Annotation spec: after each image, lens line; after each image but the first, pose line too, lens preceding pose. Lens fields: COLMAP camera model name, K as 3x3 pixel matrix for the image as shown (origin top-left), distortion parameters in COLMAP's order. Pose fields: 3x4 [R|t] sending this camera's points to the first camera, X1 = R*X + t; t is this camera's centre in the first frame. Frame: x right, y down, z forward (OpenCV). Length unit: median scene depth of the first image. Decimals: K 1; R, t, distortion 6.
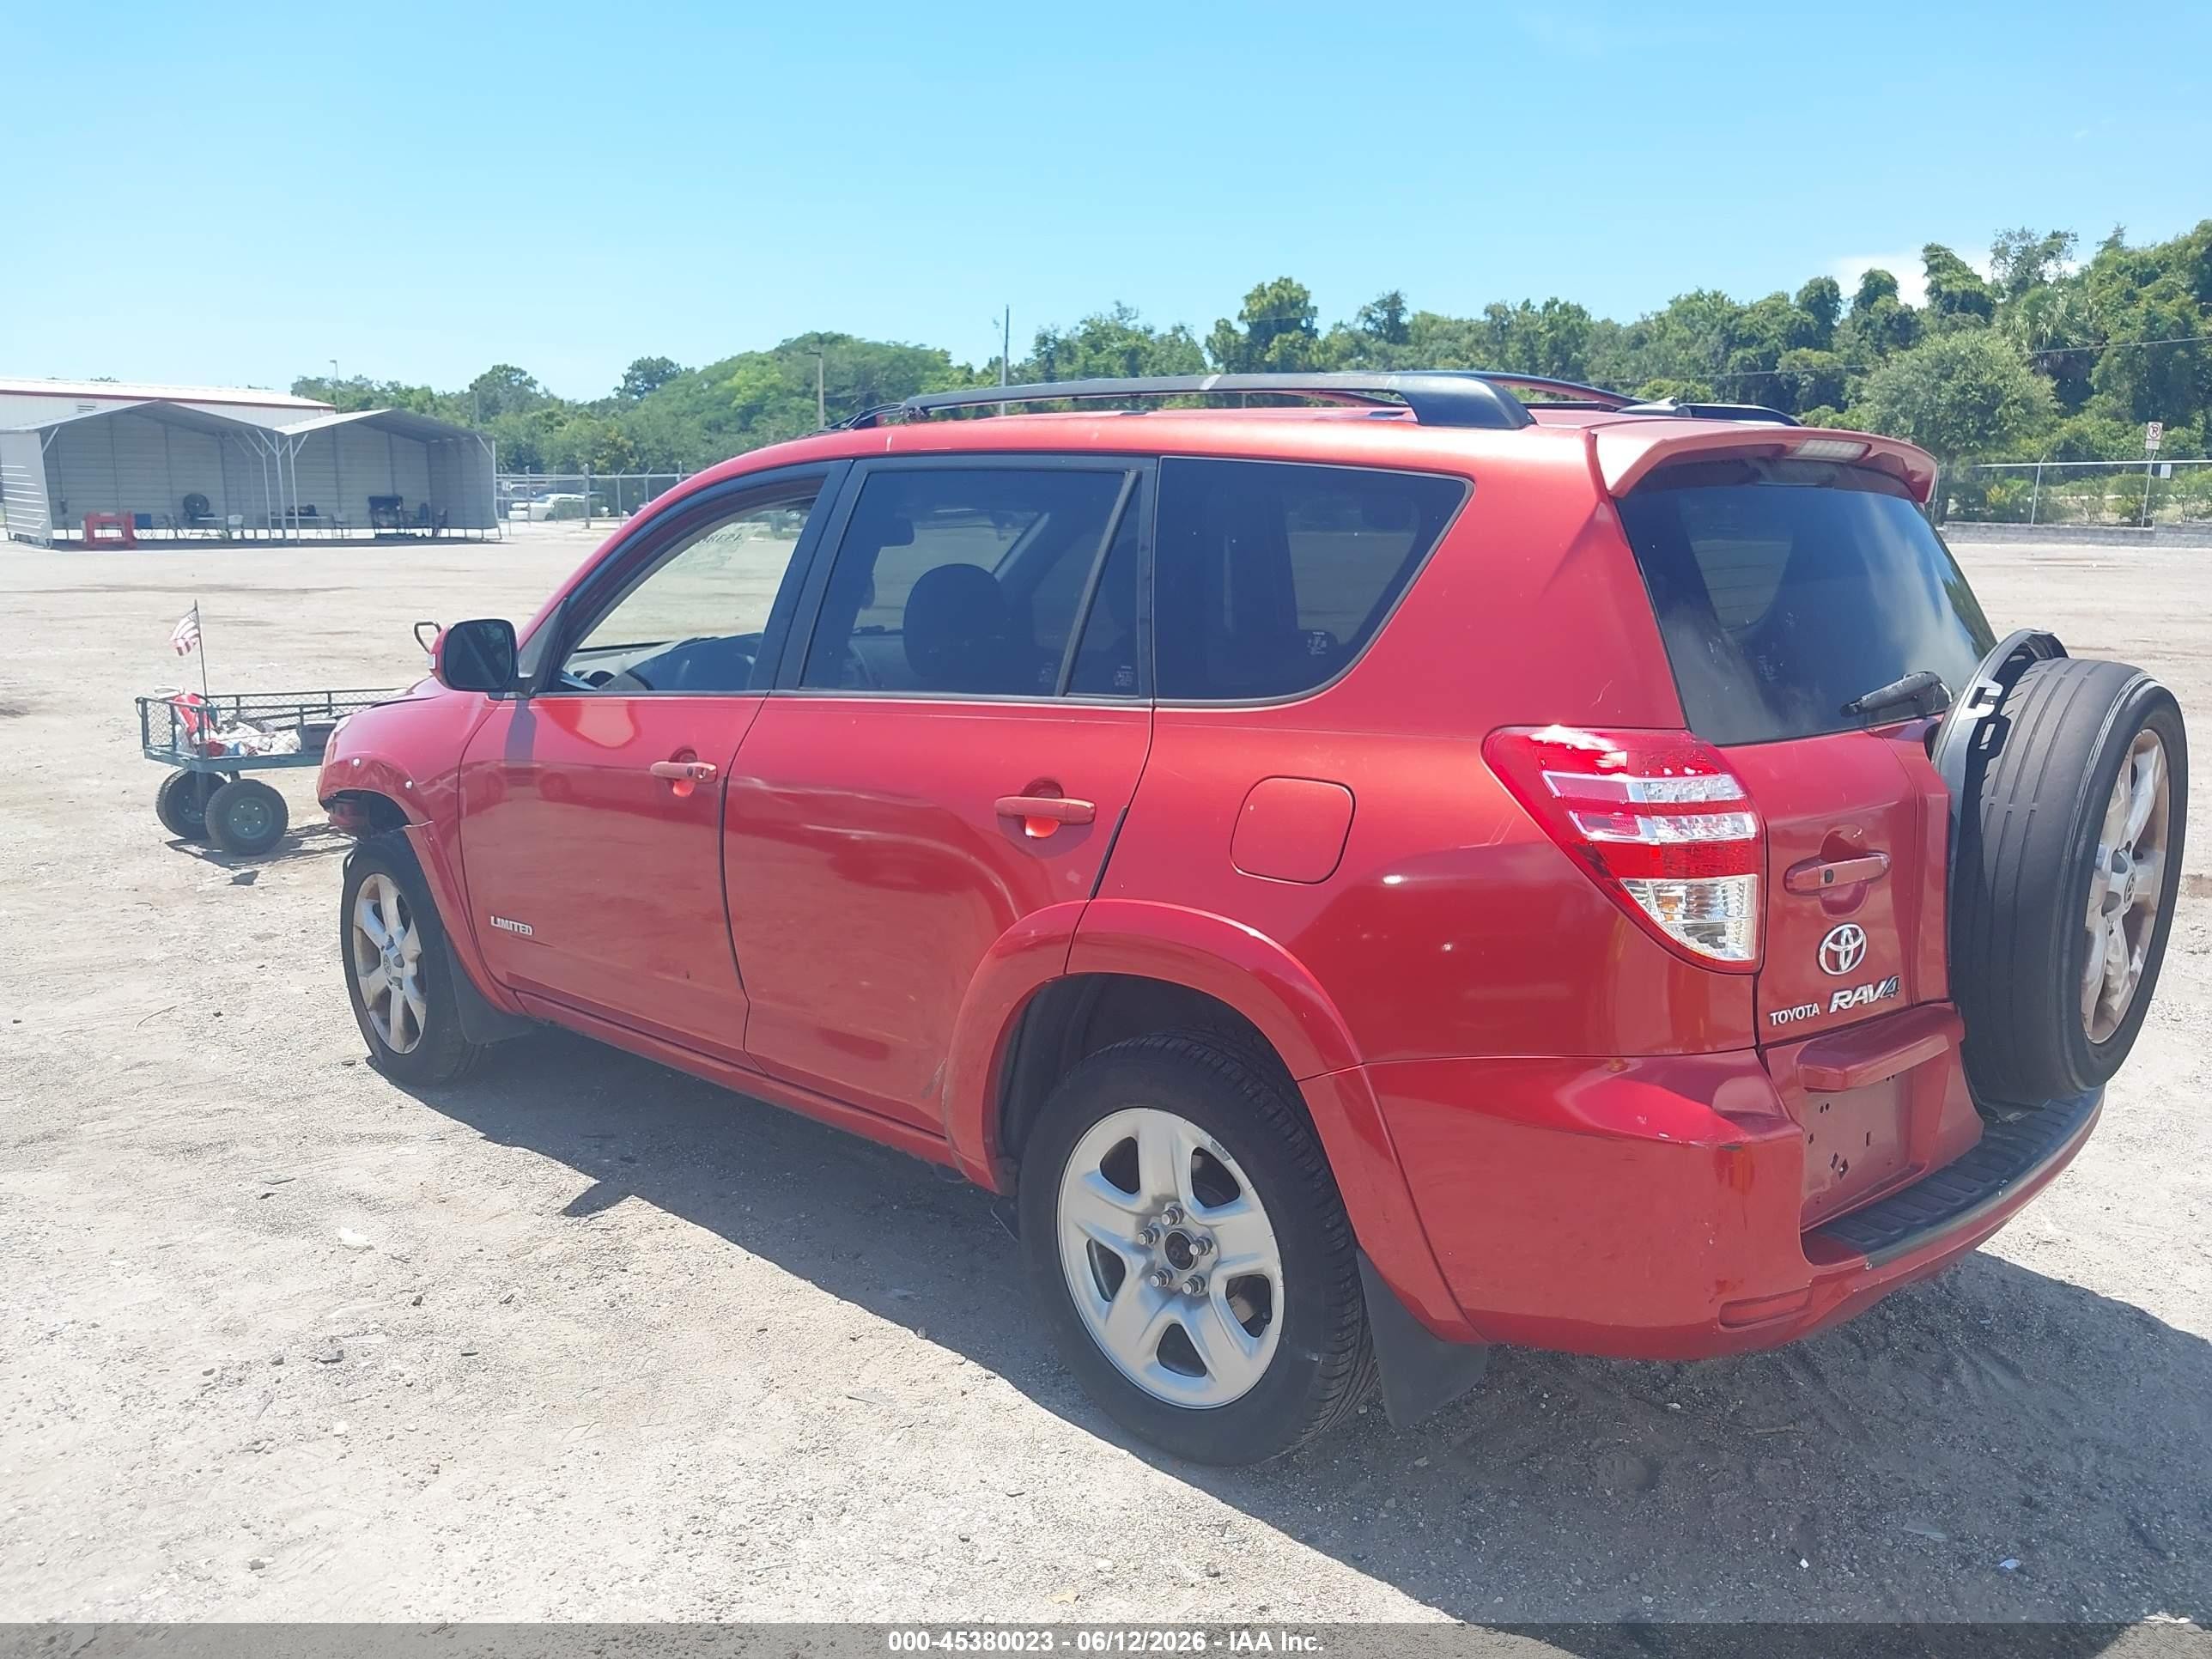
lens RADIAL K [[1820.5, 0, 1106.0], [0, 1820.5, 829.5], [0, 0, 1]] dist [0.087866, -0.093665]
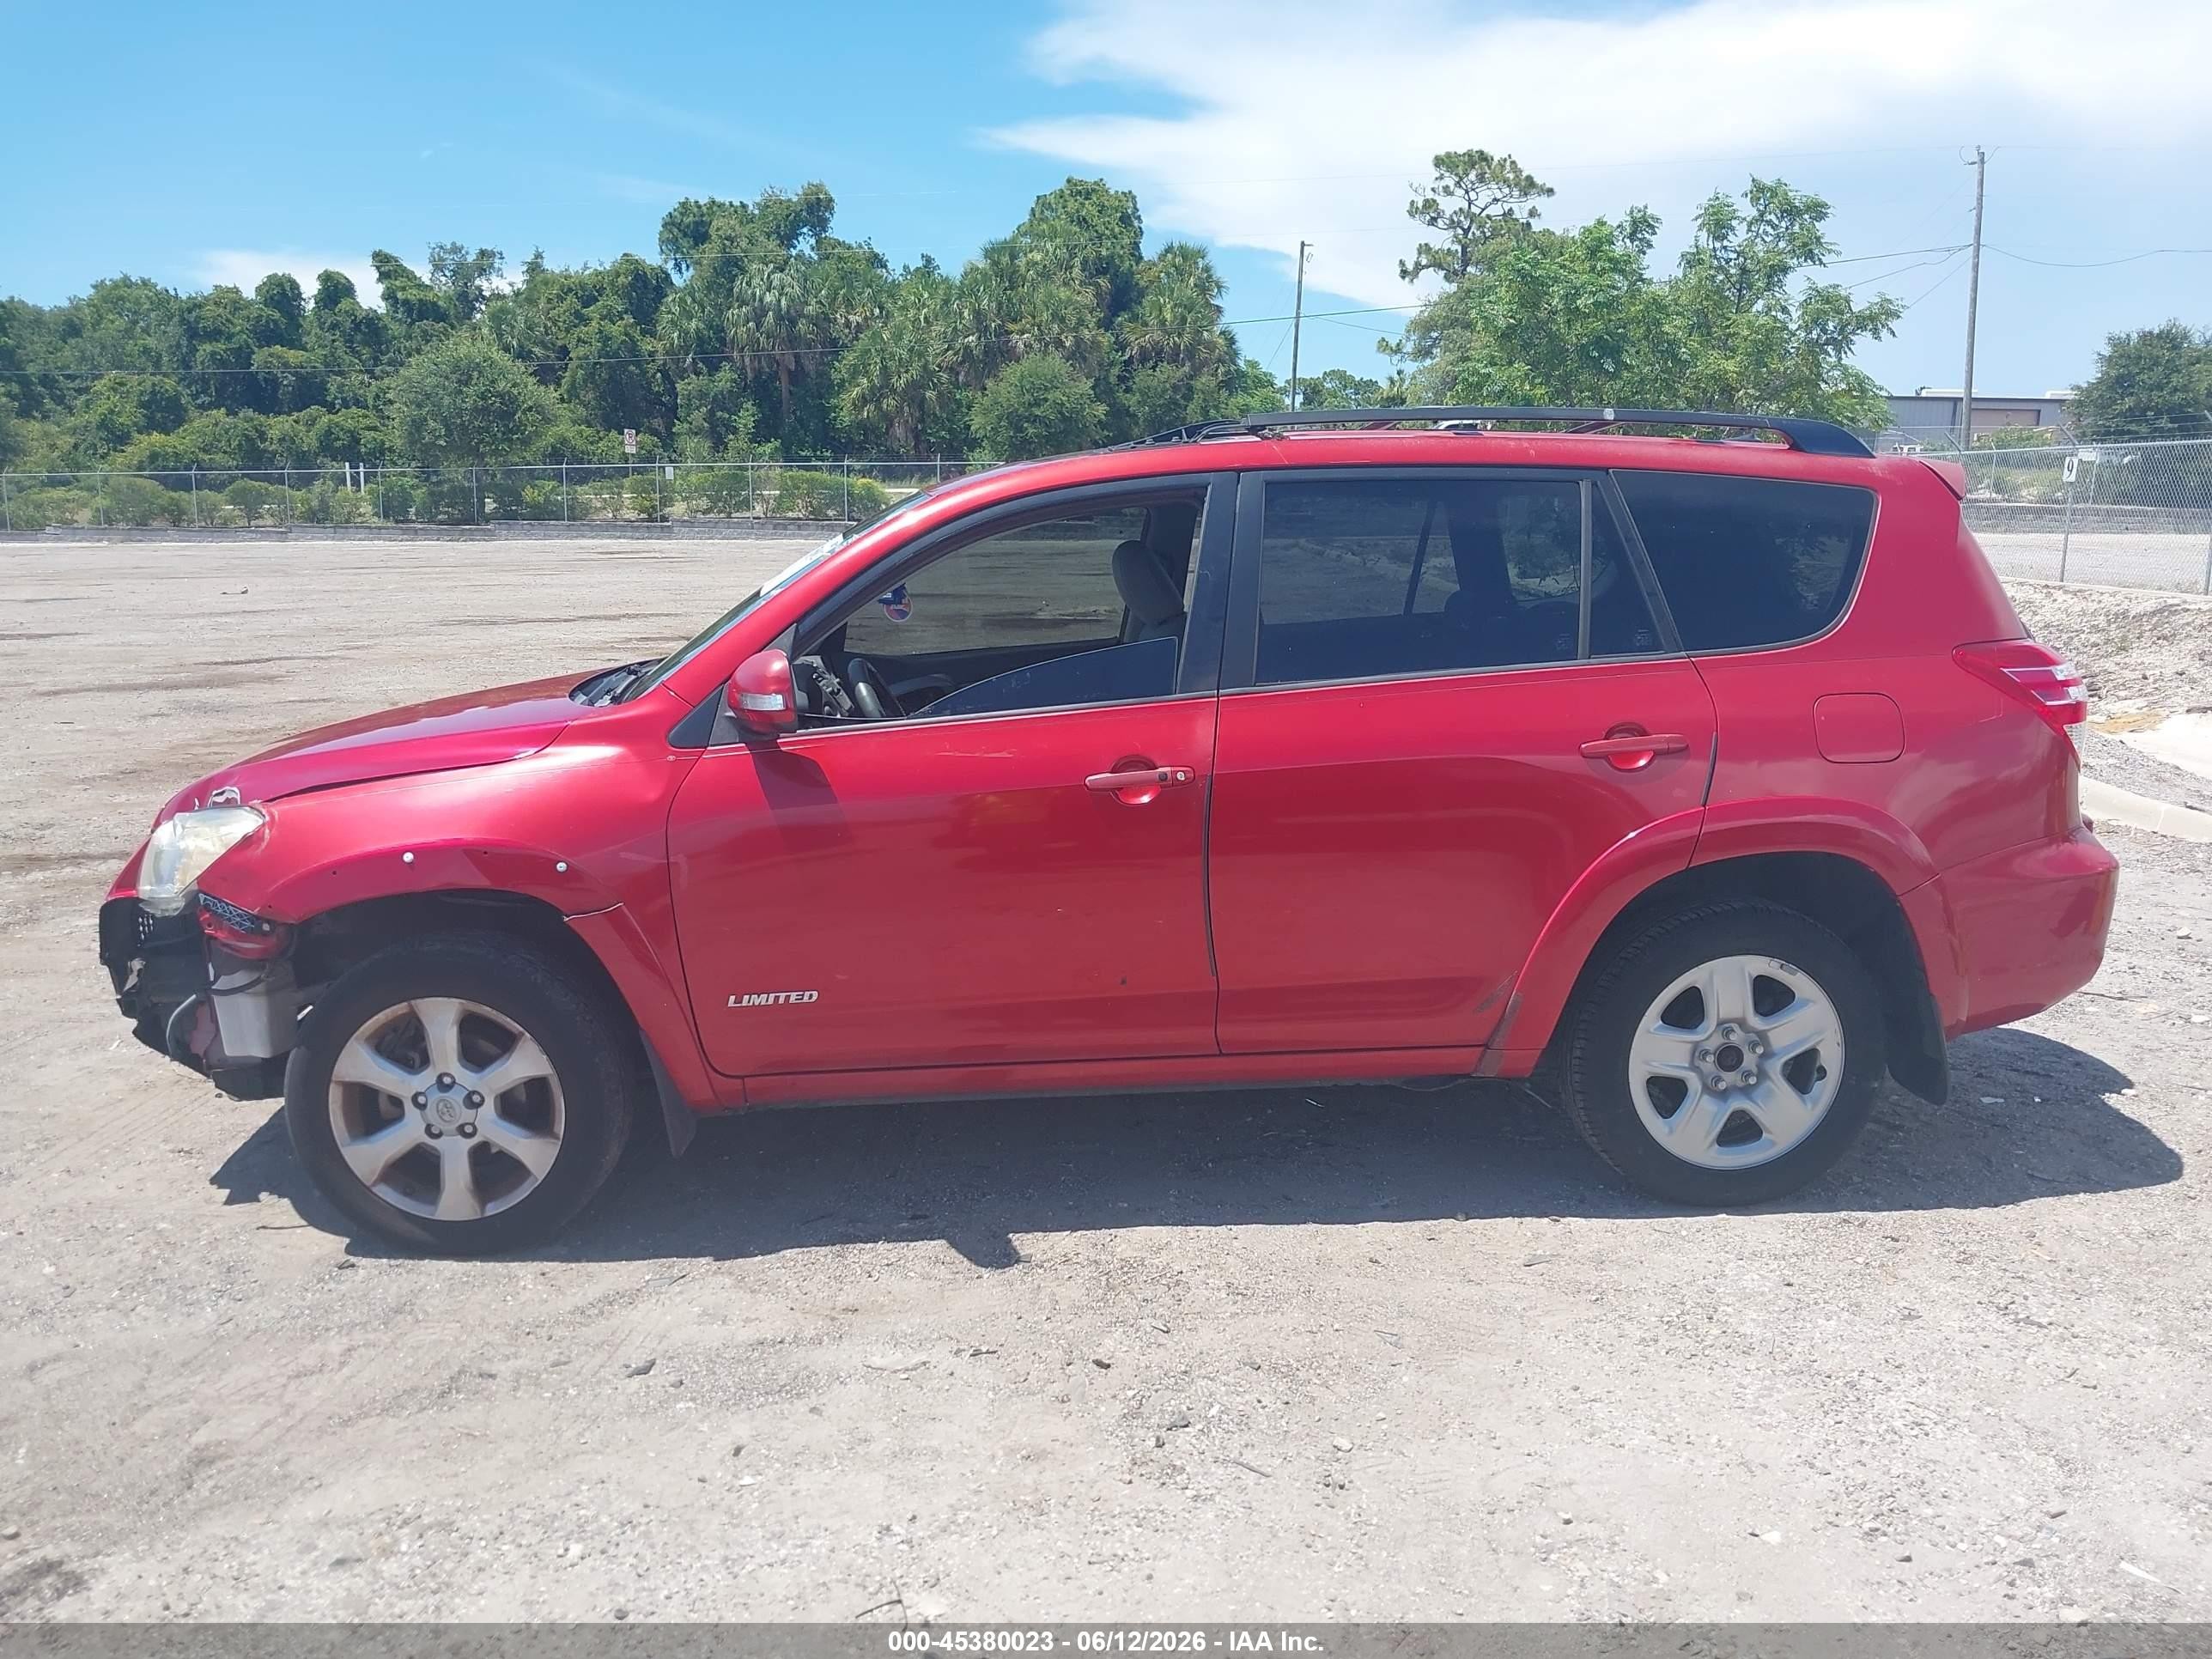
lens RADIAL K [[1888.5, 0, 1110.2], [0, 1888.5, 794.5], [0, 0, 1]] dist [0.001113, 0.000652]
pose [[0.660384, -0.129531, 0.739672, -0.109370], [0.145618, 0.988403, 0.043081, -0.007584], [-0.736674, 0.079259, 0.671587, 0.033431]]
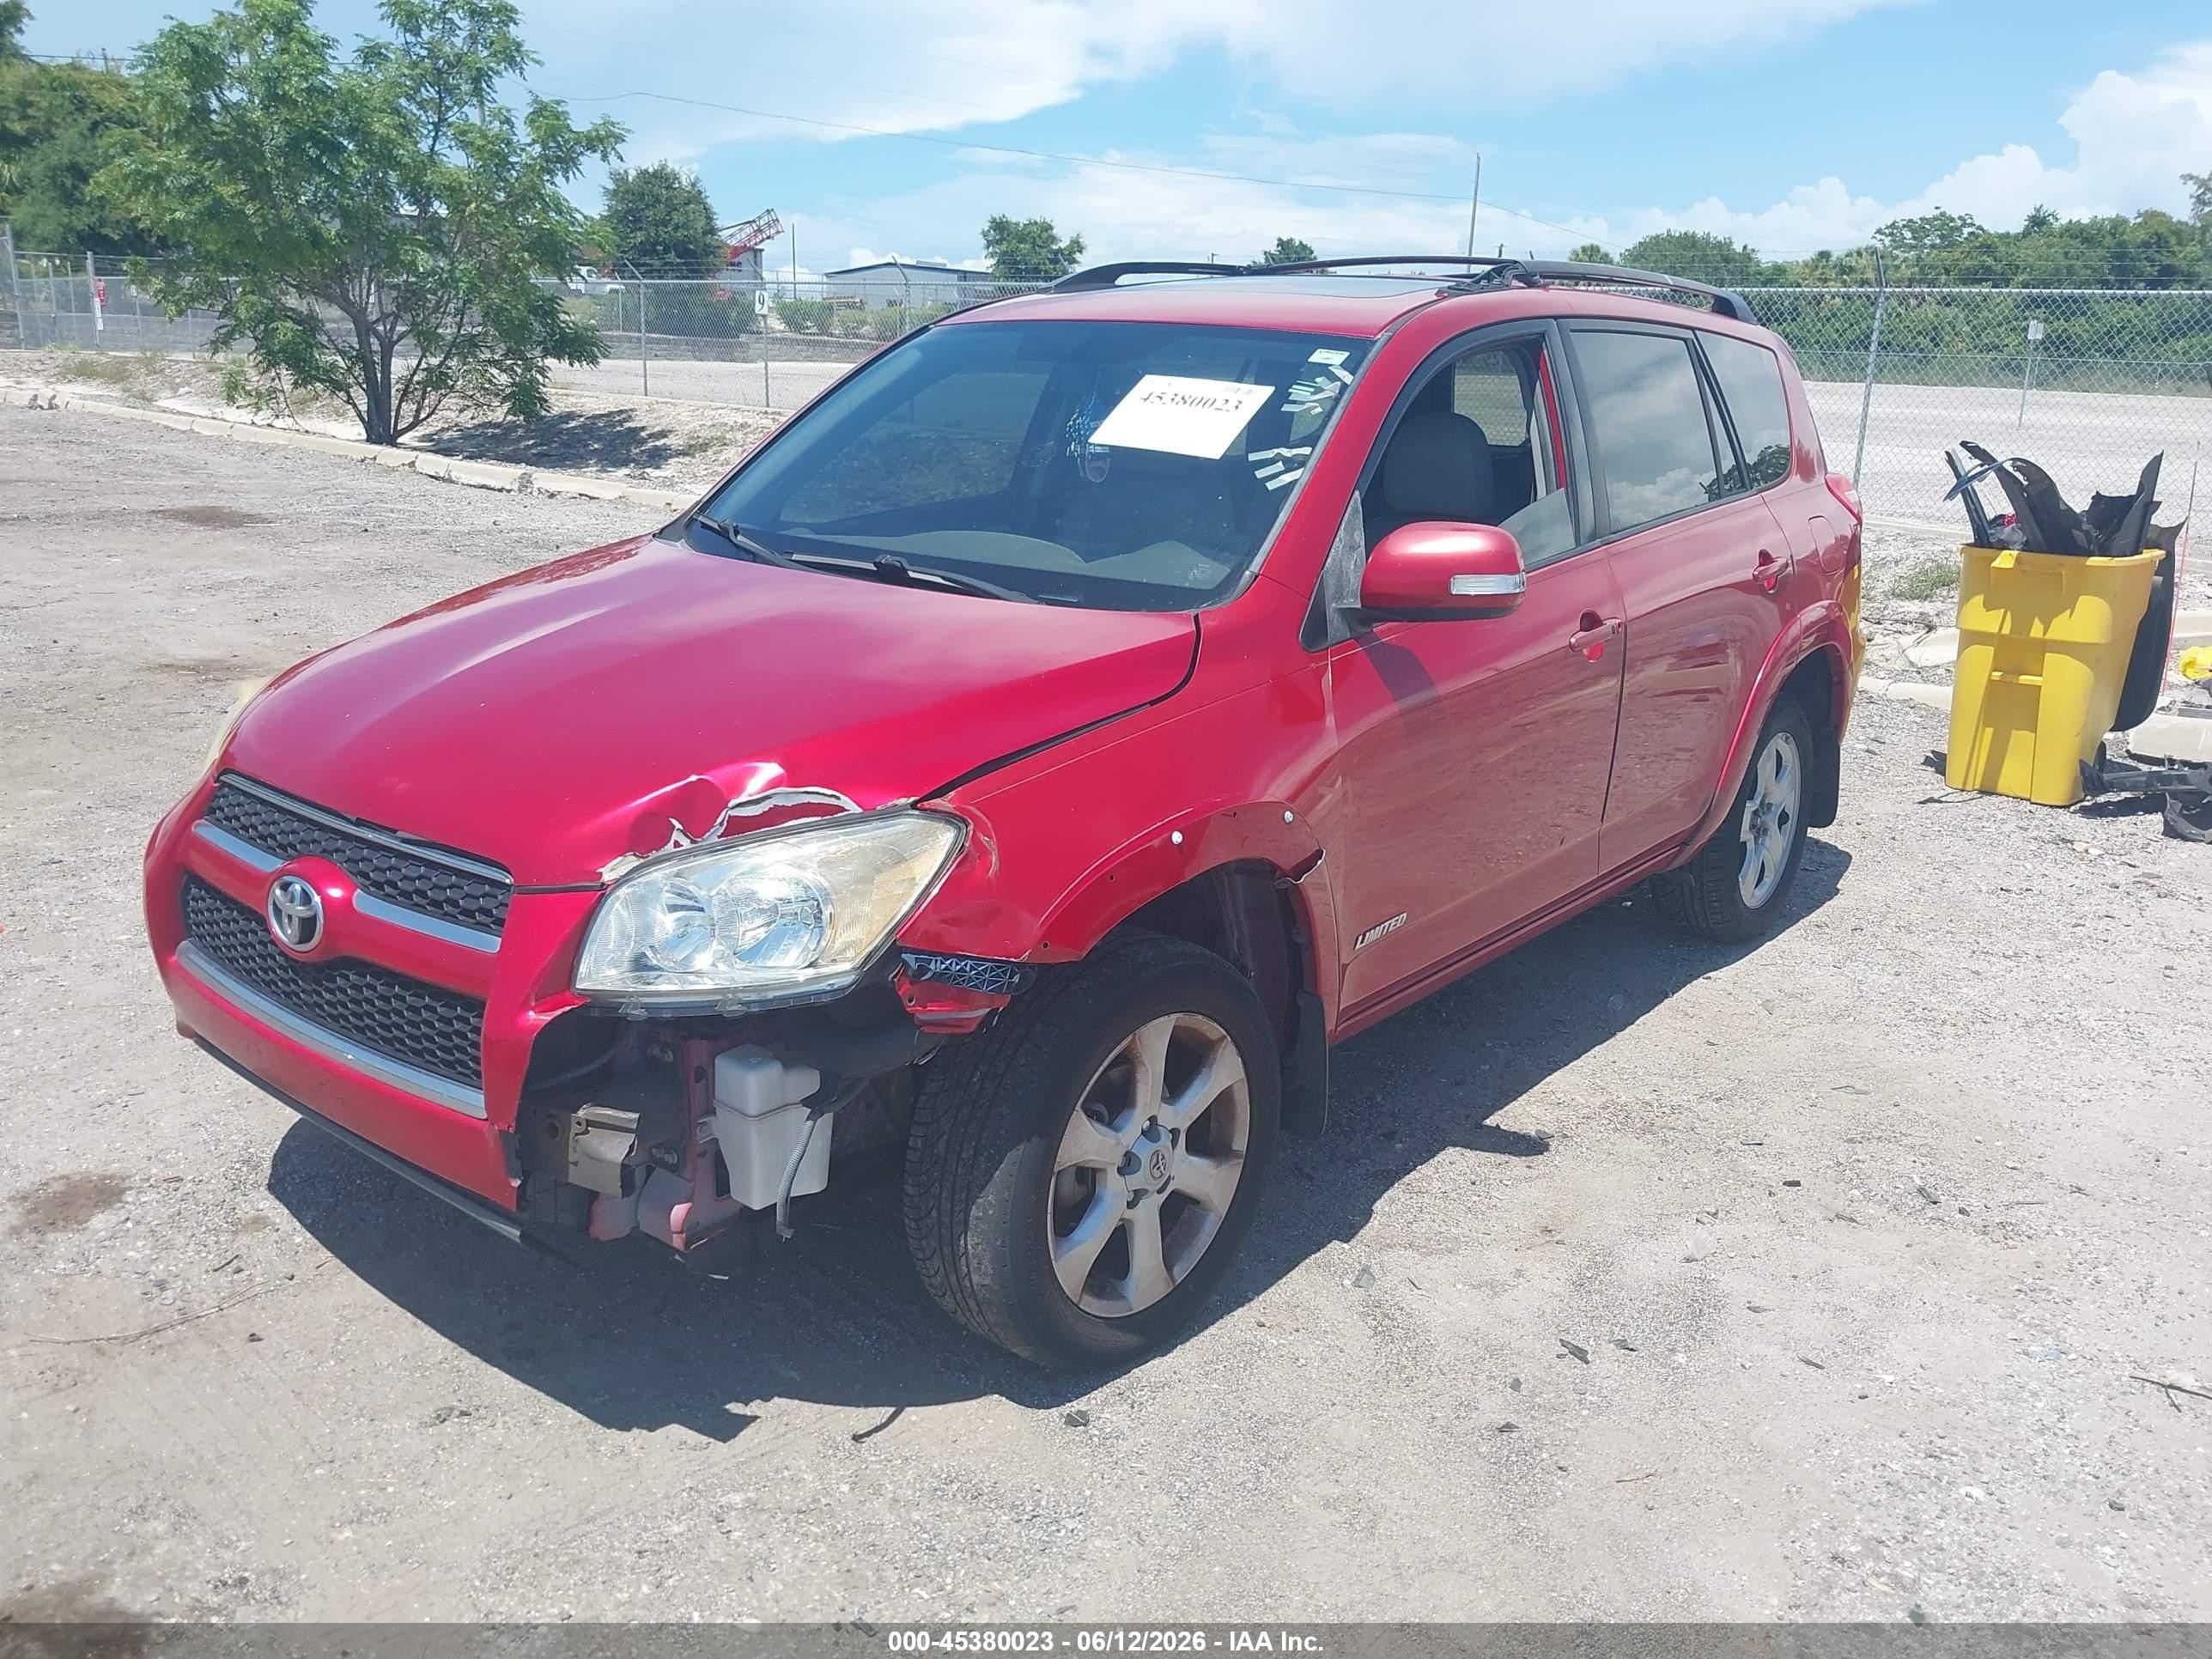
lens RADIAL K [[1864.6, 0, 1106.0], [0, 1864.6, 829.5], [0, 0, 1]] dist [0.013957, -0.007292]
pose [[-0.138252, -0.266416, 0.953891, -0.129246], [0.148988, 0.946585, 0.285969, -0.028128], [-0.979127, 0.181654, -0.091174, 0.147519]]
